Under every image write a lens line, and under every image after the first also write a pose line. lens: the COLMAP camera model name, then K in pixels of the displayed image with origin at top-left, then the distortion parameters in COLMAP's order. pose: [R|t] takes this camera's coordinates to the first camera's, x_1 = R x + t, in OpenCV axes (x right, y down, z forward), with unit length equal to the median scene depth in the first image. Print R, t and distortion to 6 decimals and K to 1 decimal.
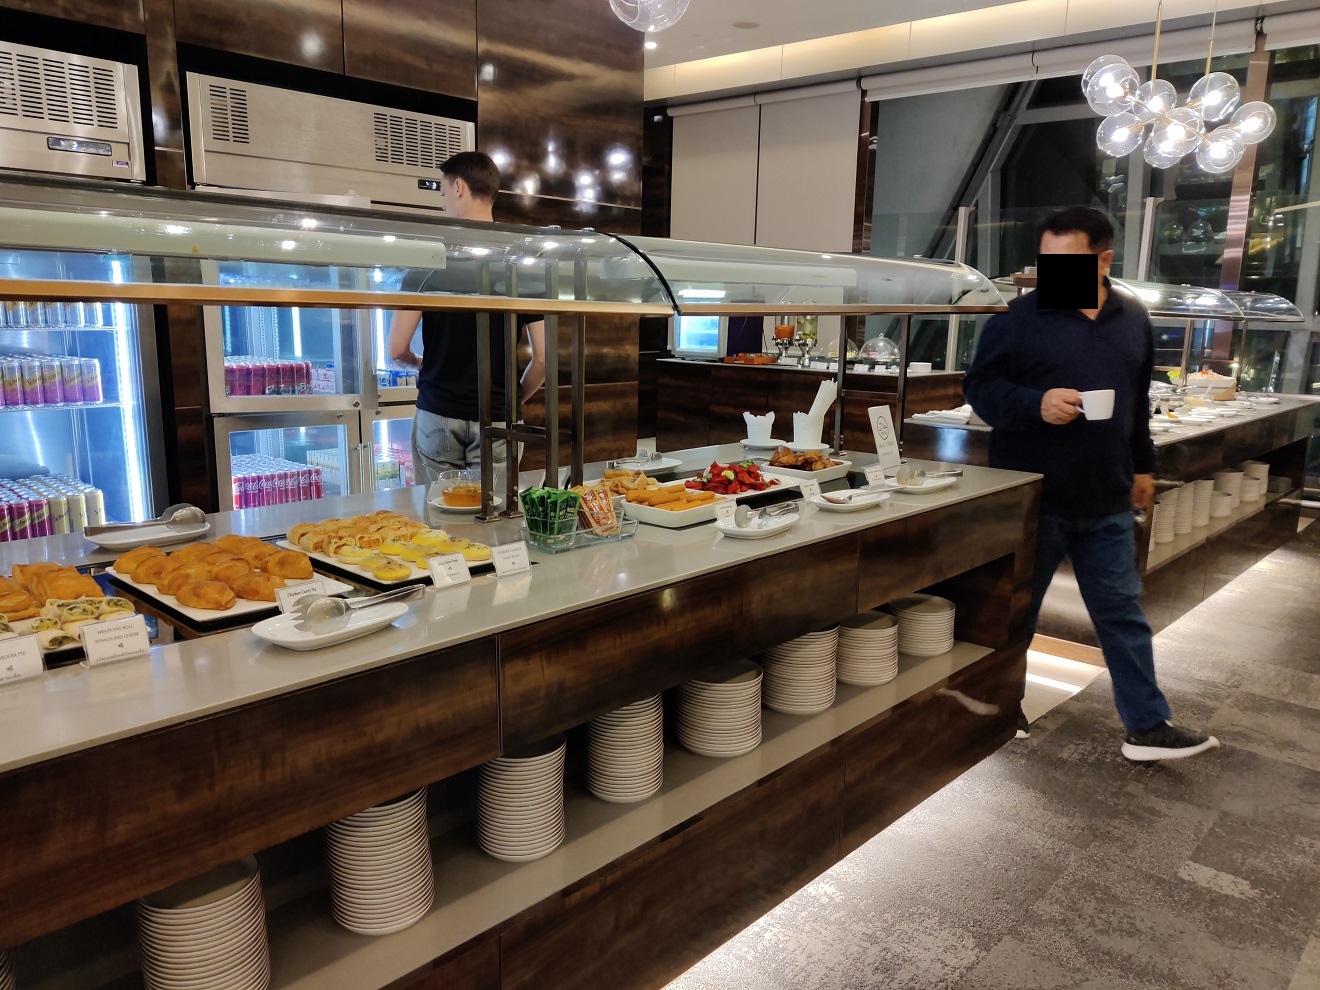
lens RADIAL K [[1004.6, 0, 659.8], [0, 1004.6, 504.2], [0, 0, 1]] dist [0.002529, 0.005195]
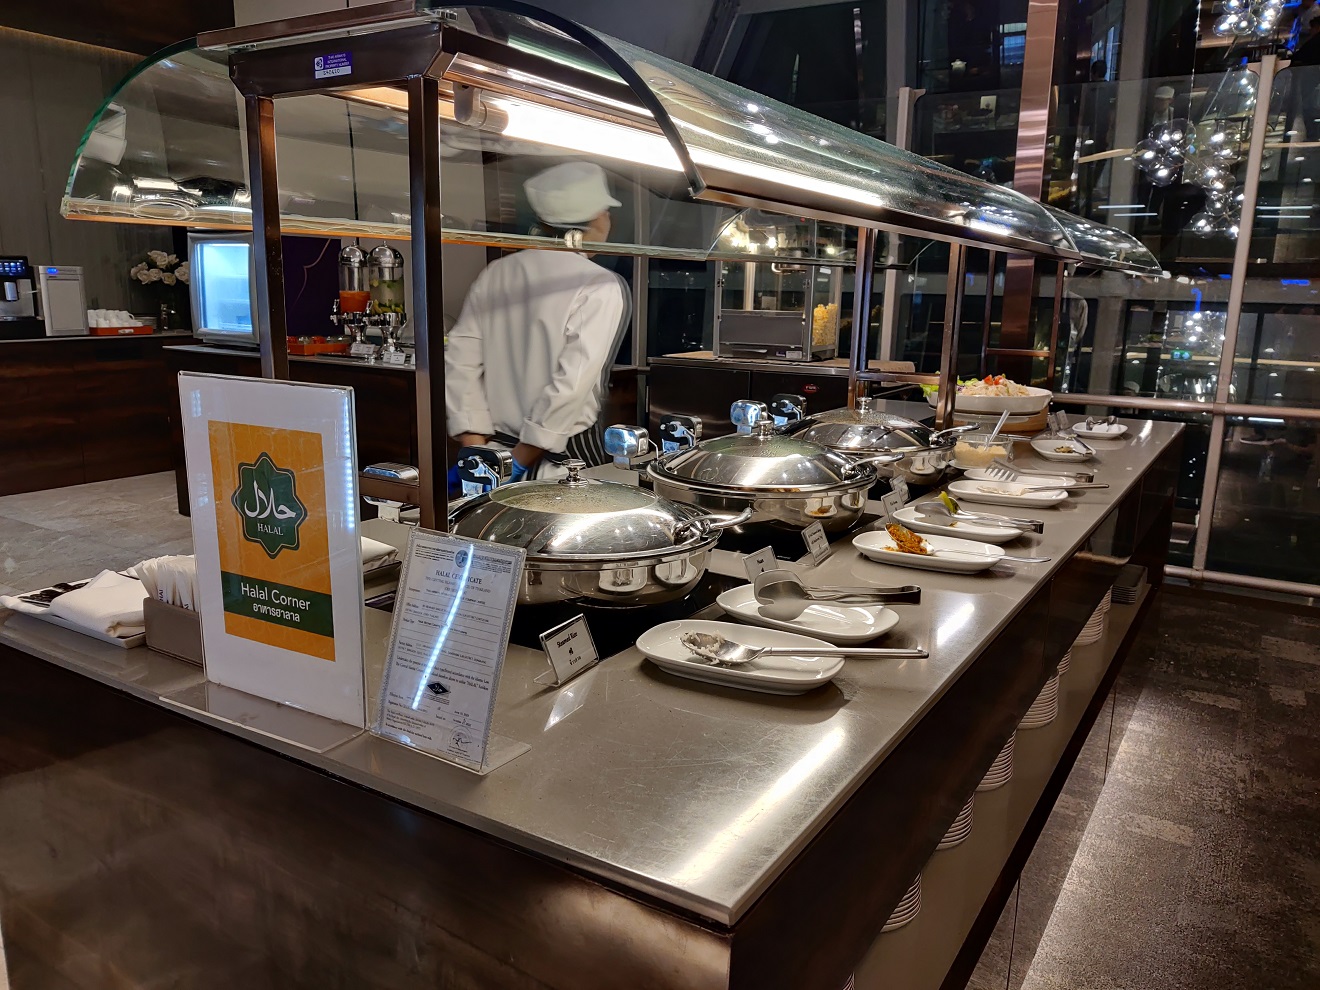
lens RADIAL K [[1004.6, 0, 662.5], [0, 1004.6, 492.0], [0, 0, 1]] dist [0.002529, 0.005195]
pose [[0.984526, -0.033315, 0.172044, 0.197722], [0.029780, 0.999290, 0.023085, -0.063284], [-0.172691, -0.017604, 0.984819, 0.358709]]
